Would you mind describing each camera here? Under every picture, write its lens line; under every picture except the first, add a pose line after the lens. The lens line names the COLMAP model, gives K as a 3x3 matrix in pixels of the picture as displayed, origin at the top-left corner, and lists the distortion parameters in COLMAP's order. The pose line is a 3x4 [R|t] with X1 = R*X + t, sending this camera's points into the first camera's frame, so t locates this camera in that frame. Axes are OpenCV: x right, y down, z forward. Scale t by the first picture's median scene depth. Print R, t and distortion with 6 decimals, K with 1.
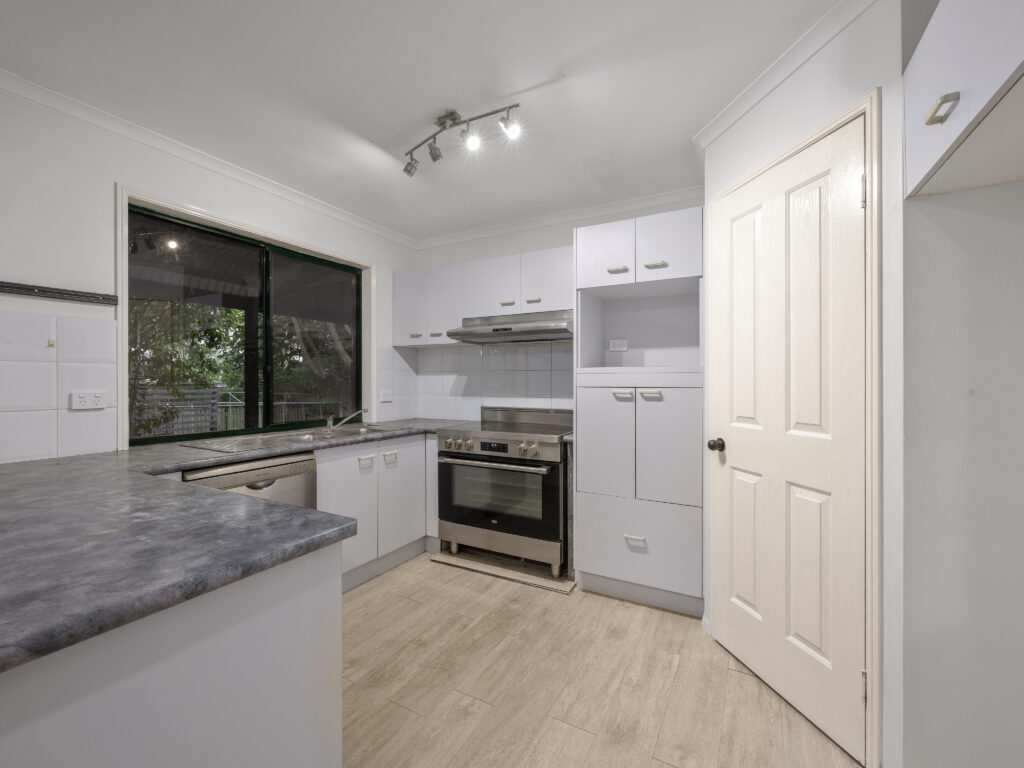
lens RADIAL K [[437.5, 0, 509.5], [0, 437.5, 380.4], [0, 0, 1]] dist [-0.011147, -0.000026]
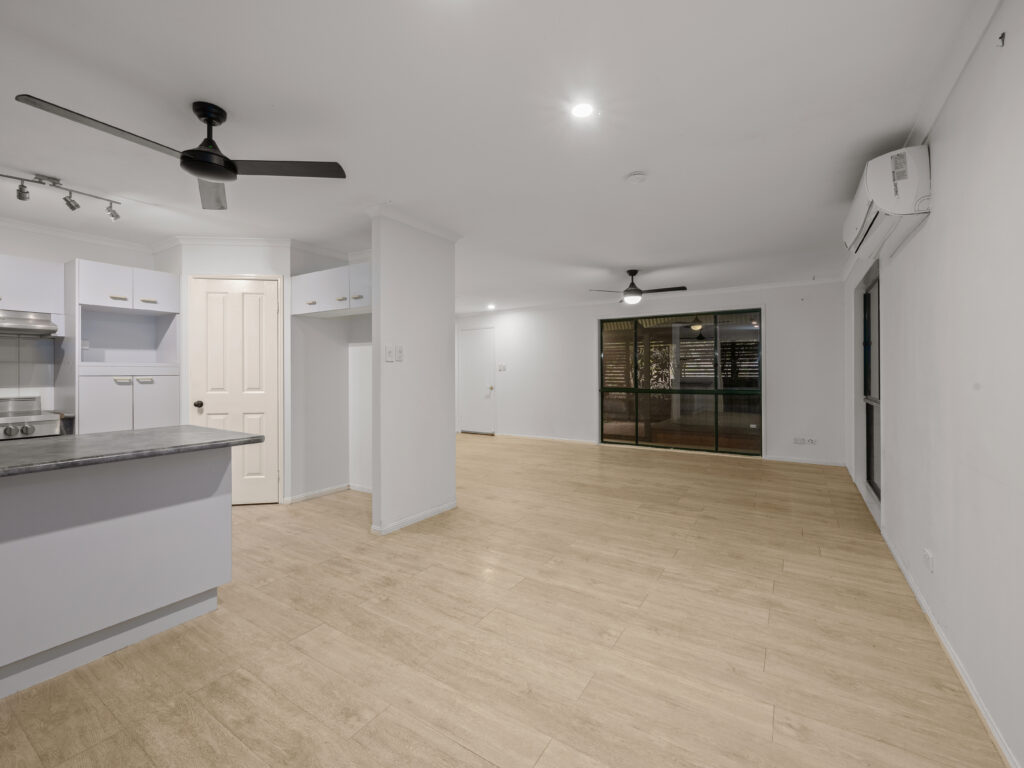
lens RADIAL K [[436.0, 0, 517.7], [0, 436.0, 370.0], [0, 0, 1]] dist [0.000875, 0.000152]
pose [[0.057913, 0.007347, 0.998295, -1.016901], [0.002569, 0.999969, -0.007508, 0.009462], [-0.998318, 0.003000, 0.057892, -0.396224]]
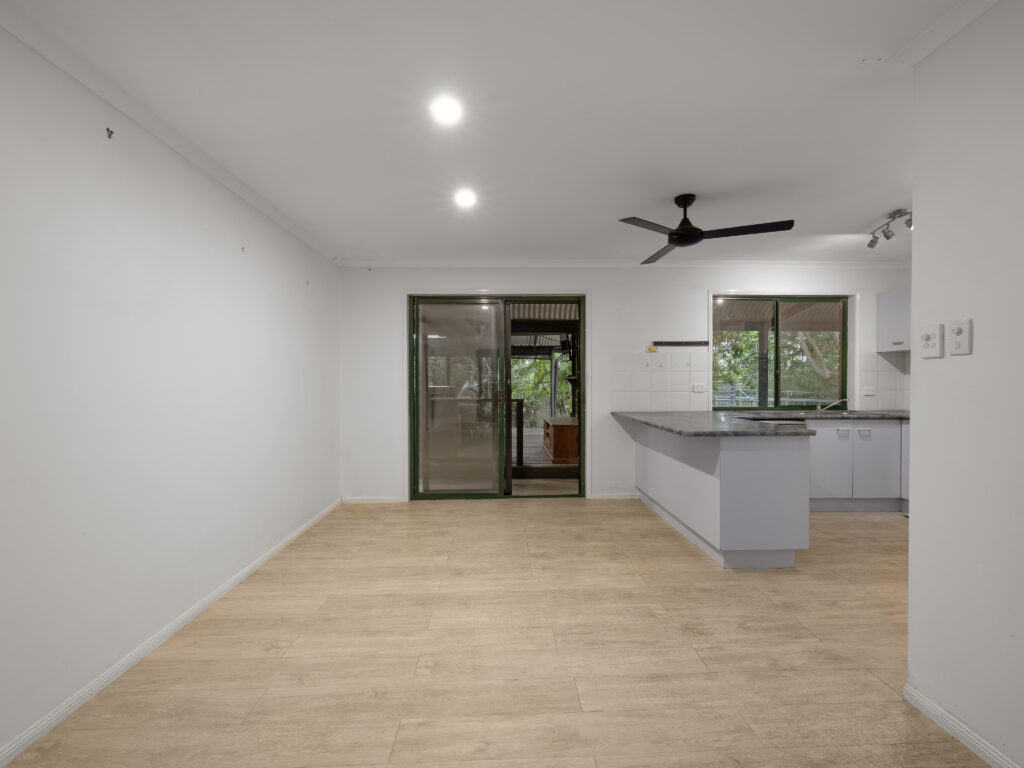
lens RADIAL K [[439.8, 0, 517.2], [0, 439.8, 387.1], [0, 0, 1]] dist [0.000724, 0.000120]
pose [[0.518049, 0.011071, -0.855280, 0.376842], [0.002762, 0.999889, 0.014615, 0.002690], [0.855347, -0.009934, 0.517961, -0.735936]]
